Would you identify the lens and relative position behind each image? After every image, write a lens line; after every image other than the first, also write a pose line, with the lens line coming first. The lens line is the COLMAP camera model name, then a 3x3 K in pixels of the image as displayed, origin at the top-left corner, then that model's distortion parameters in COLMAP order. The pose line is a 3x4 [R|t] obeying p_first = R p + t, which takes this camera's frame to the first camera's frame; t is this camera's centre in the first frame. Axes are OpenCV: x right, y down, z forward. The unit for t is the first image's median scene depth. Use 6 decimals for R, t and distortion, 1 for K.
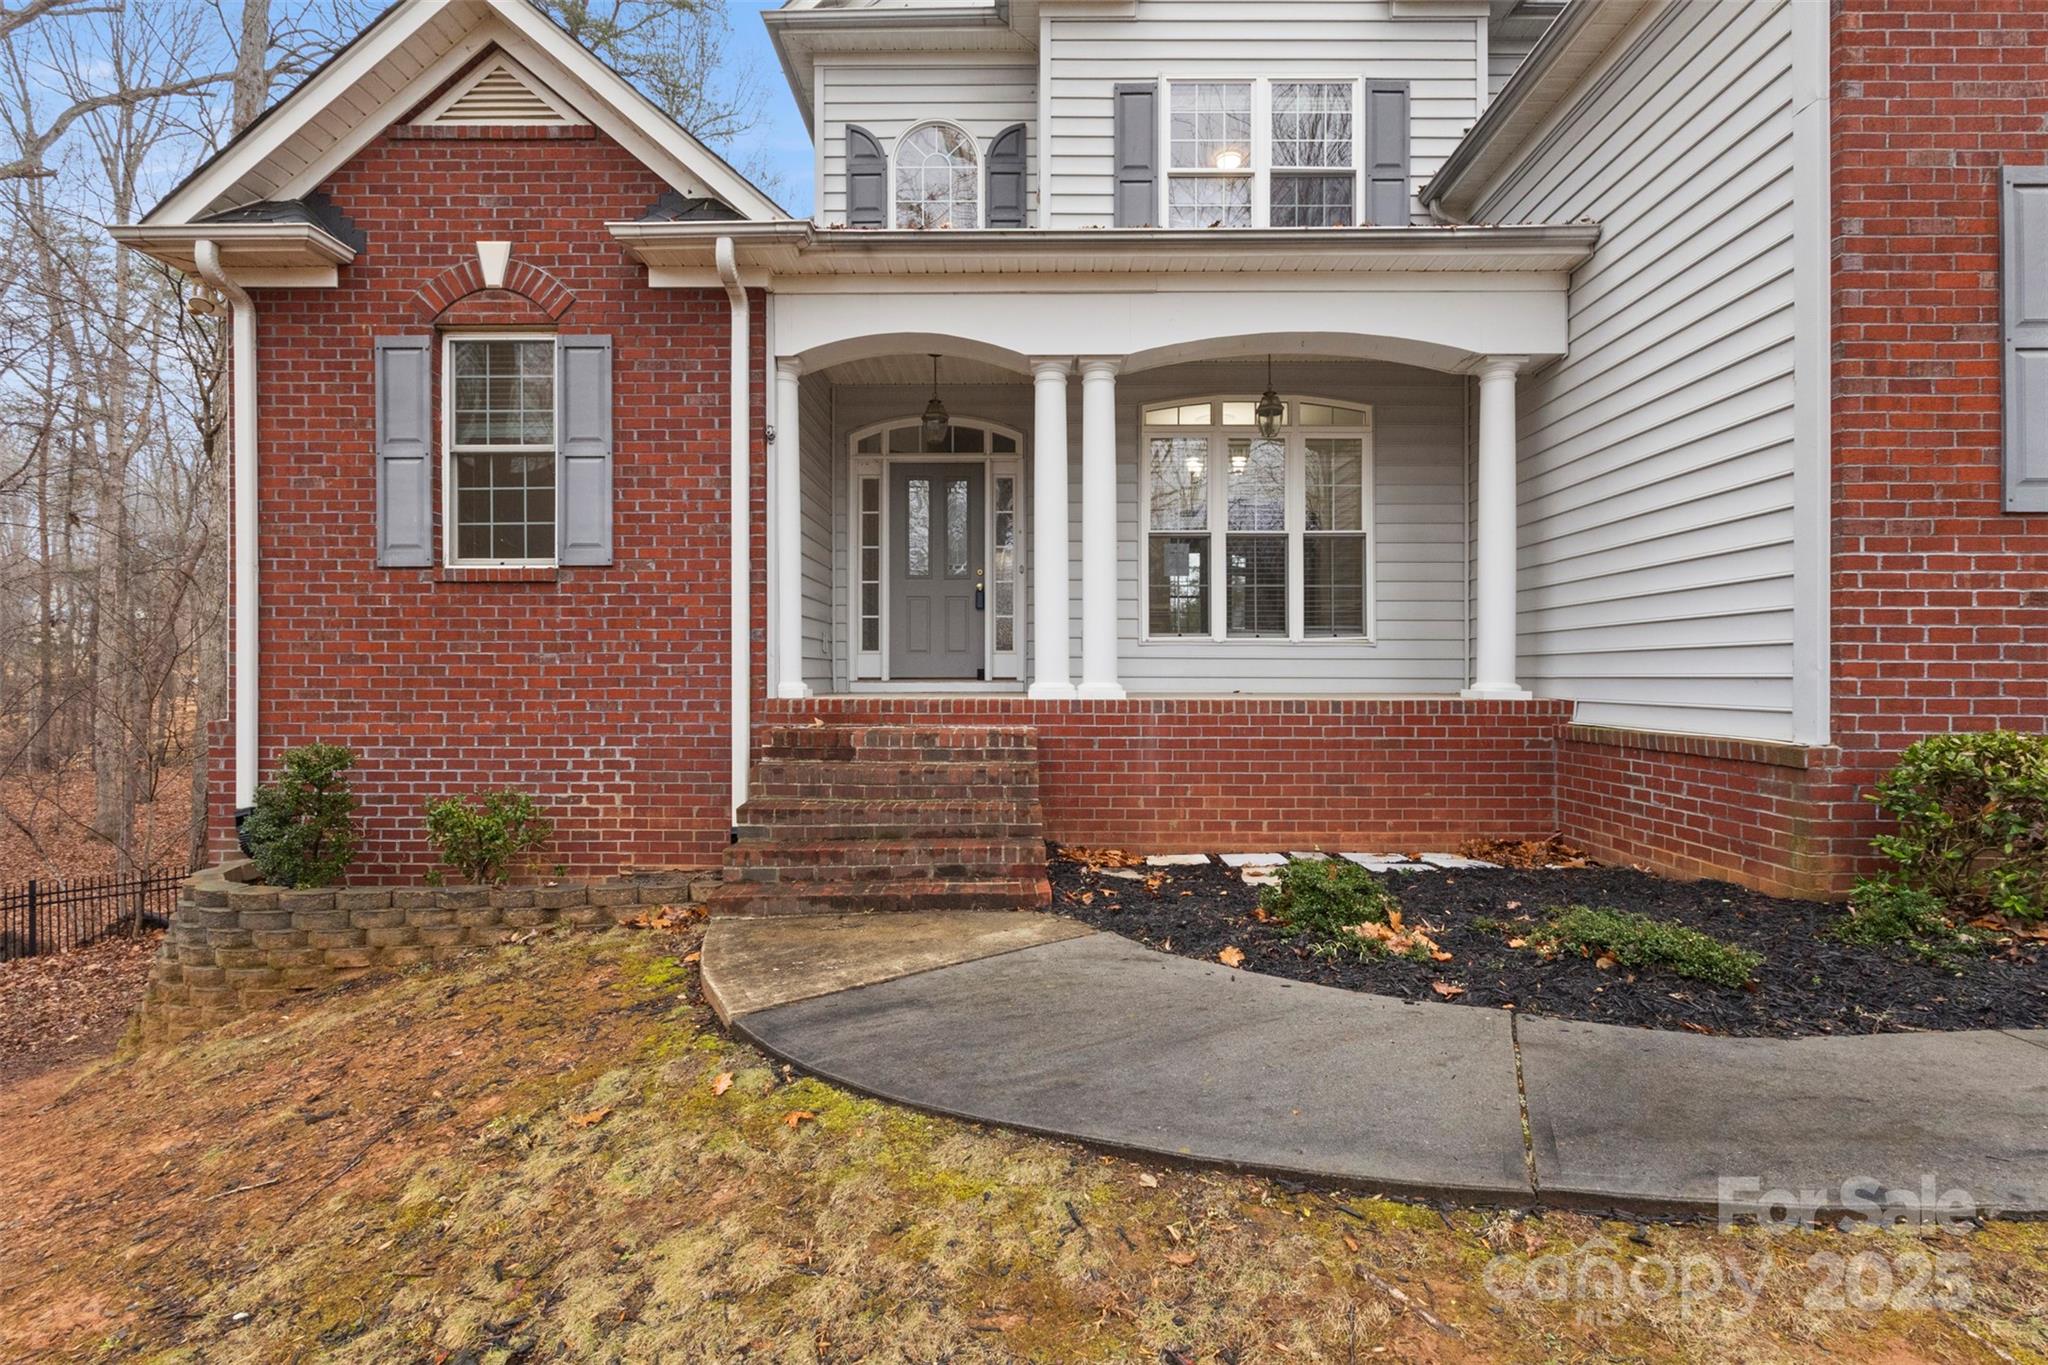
lens RADIAL K [[953.8, 0, 1024.3], [0, 953.8, 685.0], [0, 0, 1]] dist [0.003218, 0.000818]
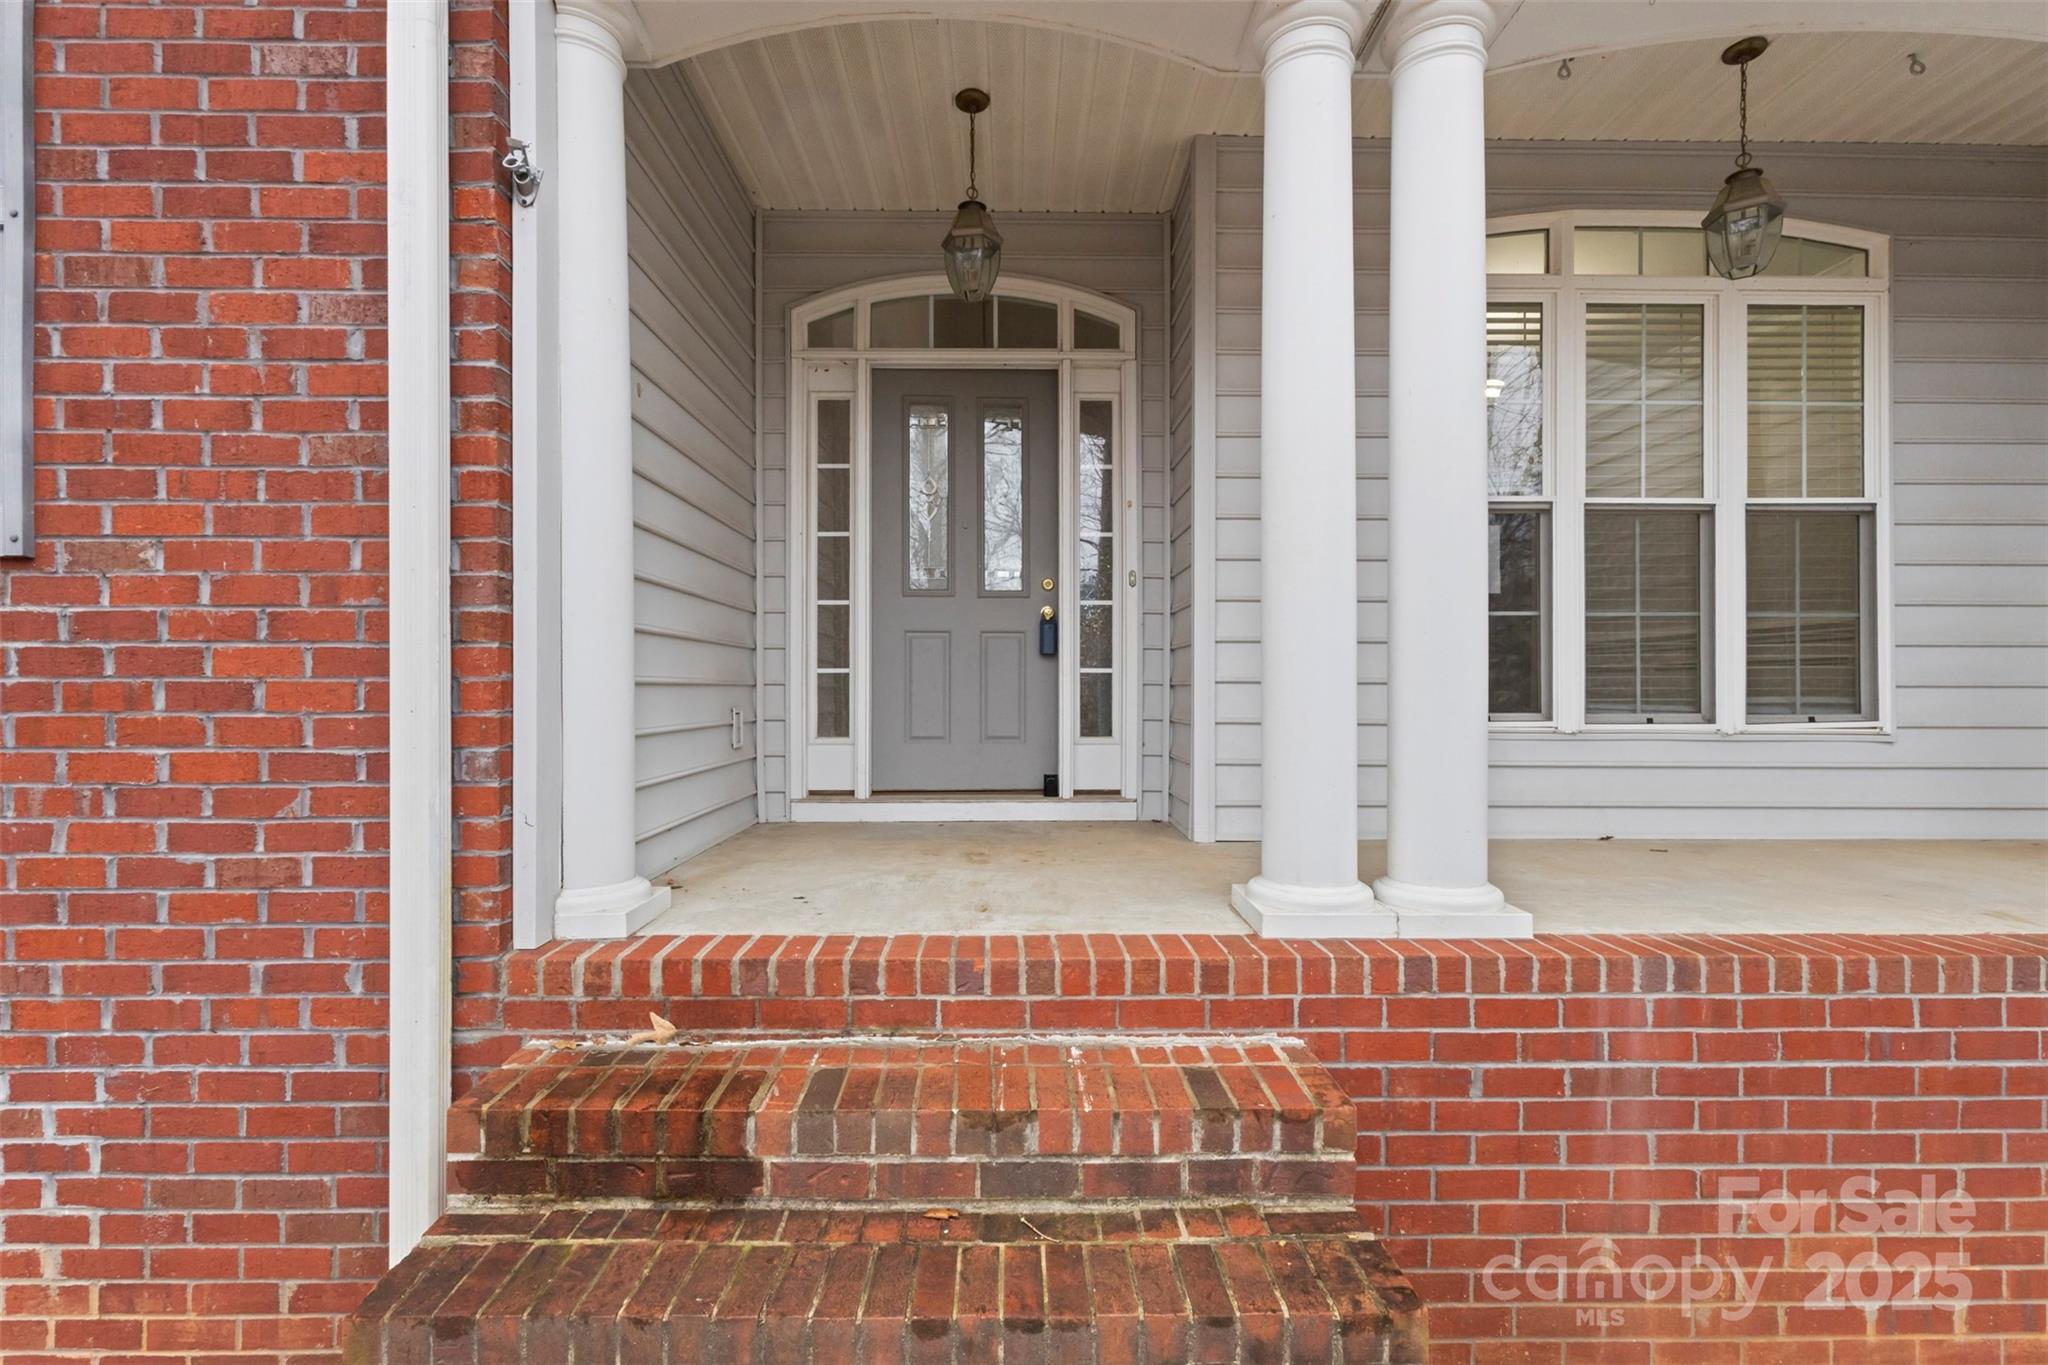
lens RADIAL K [[953.8, 0, 1032.4], [0, 953.8, 702.4], [0, 0, 1]] dist [0.003218, 0.000818]
pose [[0.999582, 0.000284, 0.028917, -0.094048], [-0.000398, 0.999992, 0.003927, -0.076236], [-0.028916, -0.003937, 0.999574, 0.657354]]
